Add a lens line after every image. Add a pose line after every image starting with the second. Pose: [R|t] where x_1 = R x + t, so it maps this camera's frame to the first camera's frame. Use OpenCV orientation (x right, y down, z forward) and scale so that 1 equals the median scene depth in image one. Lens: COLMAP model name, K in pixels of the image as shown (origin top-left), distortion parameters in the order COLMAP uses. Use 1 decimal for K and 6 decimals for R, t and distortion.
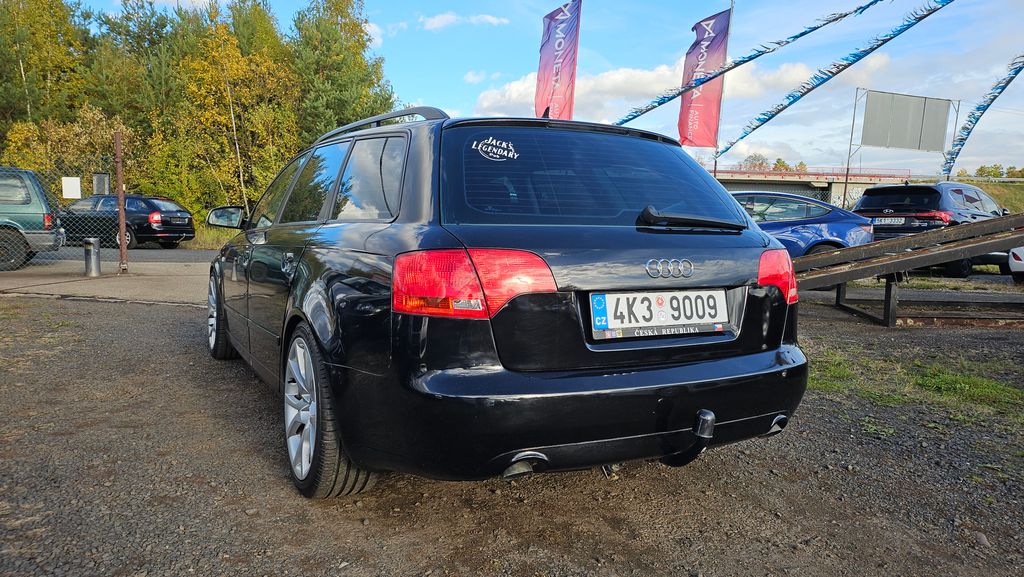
lens RADIAL K [[728.0, 0, 507.6], [0, 728.0, 288.9], [0, 0, 1]] dist [0.023982, -0.010624]
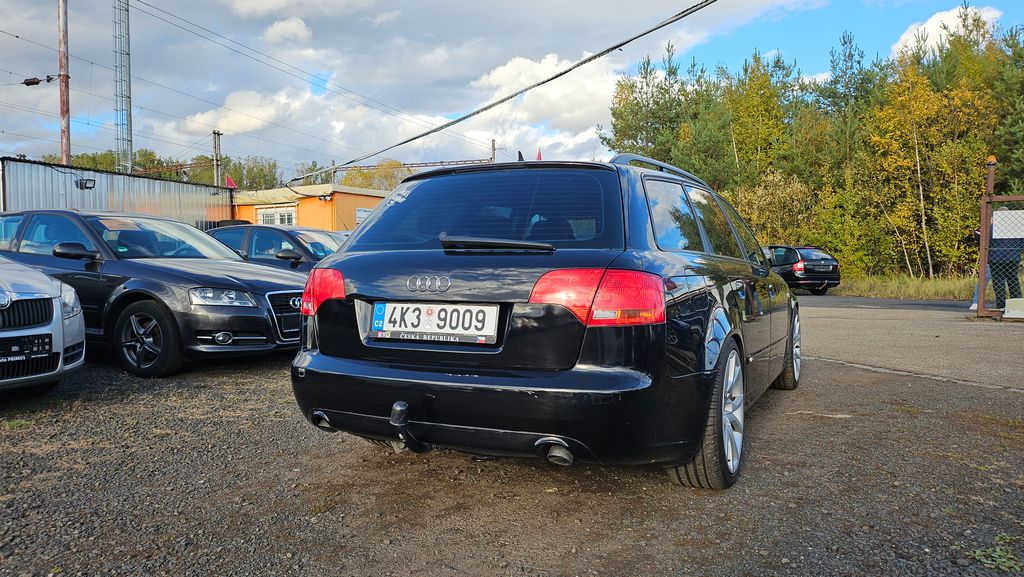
lens RADIAL K [[728.0, 0, 510.8], [0, 728.0, 291.9], [0, 0, 1]] dist [0.023982, -0.010624]
pose [[0.553154, 0.004004, -0.833069, 1.240206], [-0.059226, 0.997647, -0.034531, 0.017198], [0.830971, 0.068440, 0.552090, 0.446140]]
